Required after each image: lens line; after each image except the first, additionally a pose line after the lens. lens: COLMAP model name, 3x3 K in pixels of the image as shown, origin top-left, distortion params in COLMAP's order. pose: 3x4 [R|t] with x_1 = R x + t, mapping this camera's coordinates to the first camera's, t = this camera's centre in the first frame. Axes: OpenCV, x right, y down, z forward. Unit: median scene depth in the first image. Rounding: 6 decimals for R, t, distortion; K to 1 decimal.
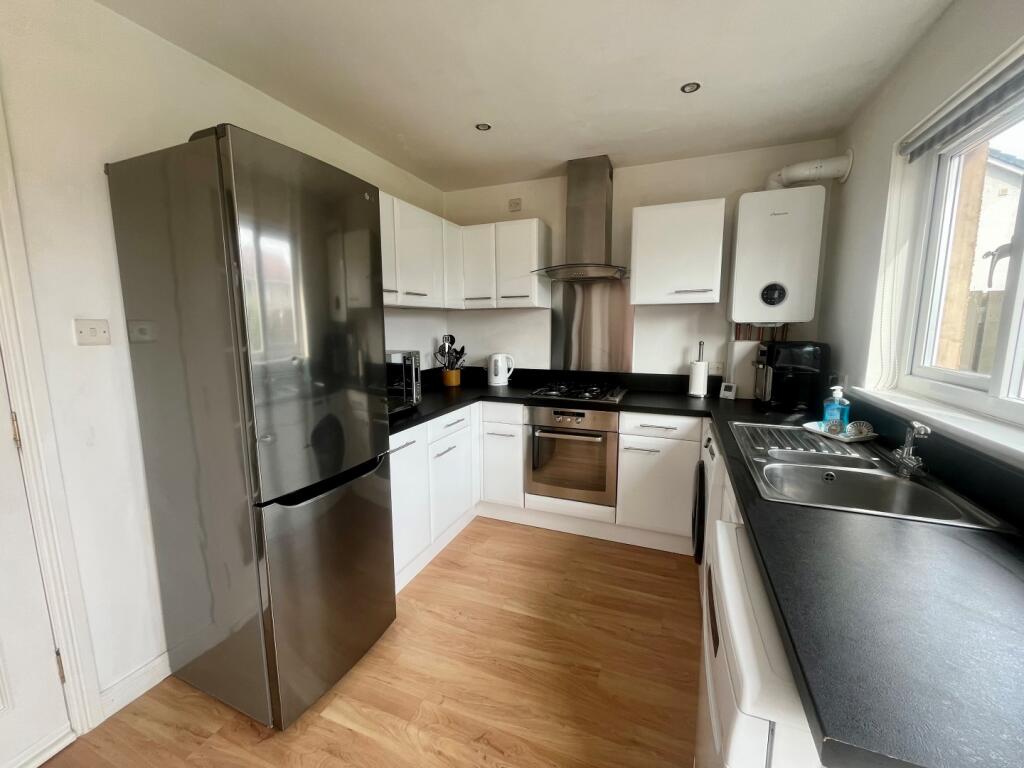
lens RADIAL K [[415.3, 0, 512.9], [0, 415.3, 382.7], [0, 0, 1]] dist [-0.002388, -0.000045]
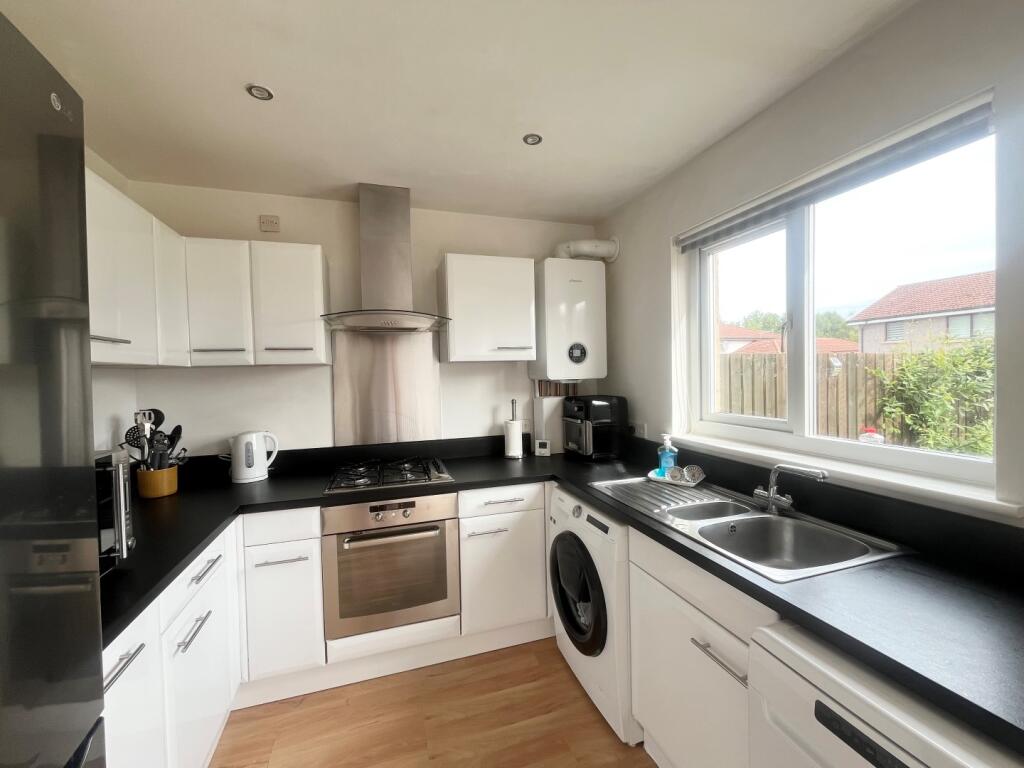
lens RADIAL K [[415.3, 0, 512.9], [0, 415.3, 382.7], [0, 0, 1]] dist [-0.002388, -0.000045]
pose [[0.766751, -0.026590, 0.641393, -0.169707], [0.108387, 0.990160, -0.088522, -0.055234], [-0.632728, 0.137393, 0.762088, 0.272059]]
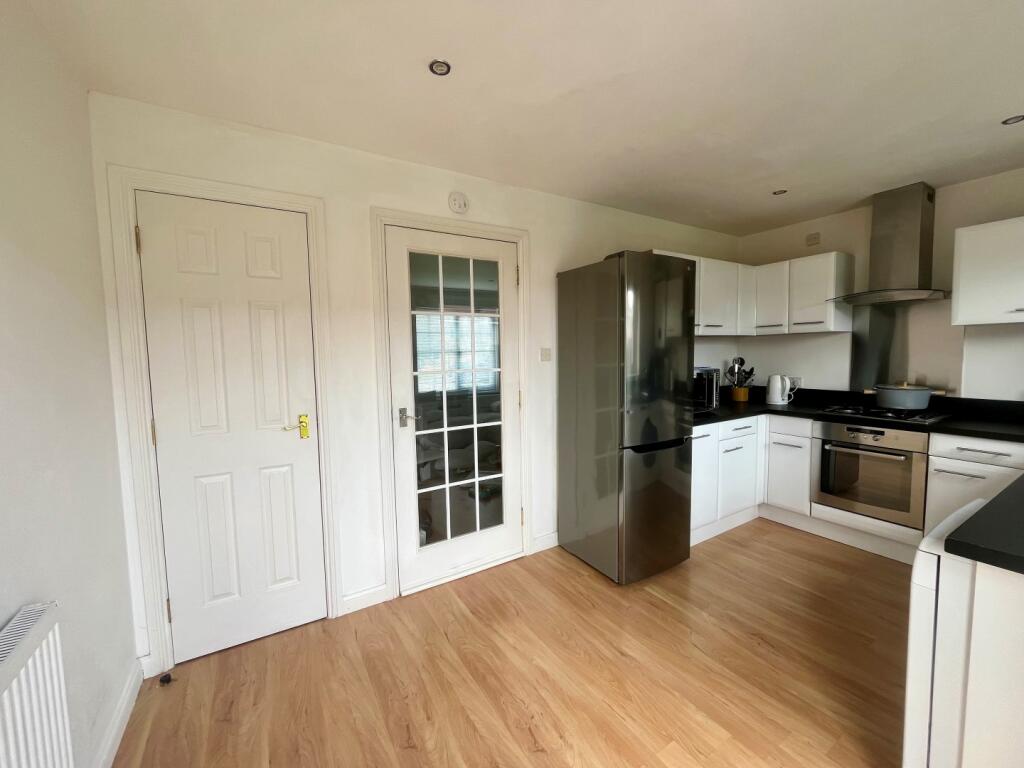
lens RADIAL K [[415.3, 0, 512.9], [0, 415.3, 382.7], [0, 0, 1]] dist [-0.002388, -0.000045]
pose [[0.803794, 0.032523, -0.594018, 0.037994], [-0.069839, 0.996759, -0.039929, 0.057414], [0.590794, 0.073580, 0.803460, -0.384702]]
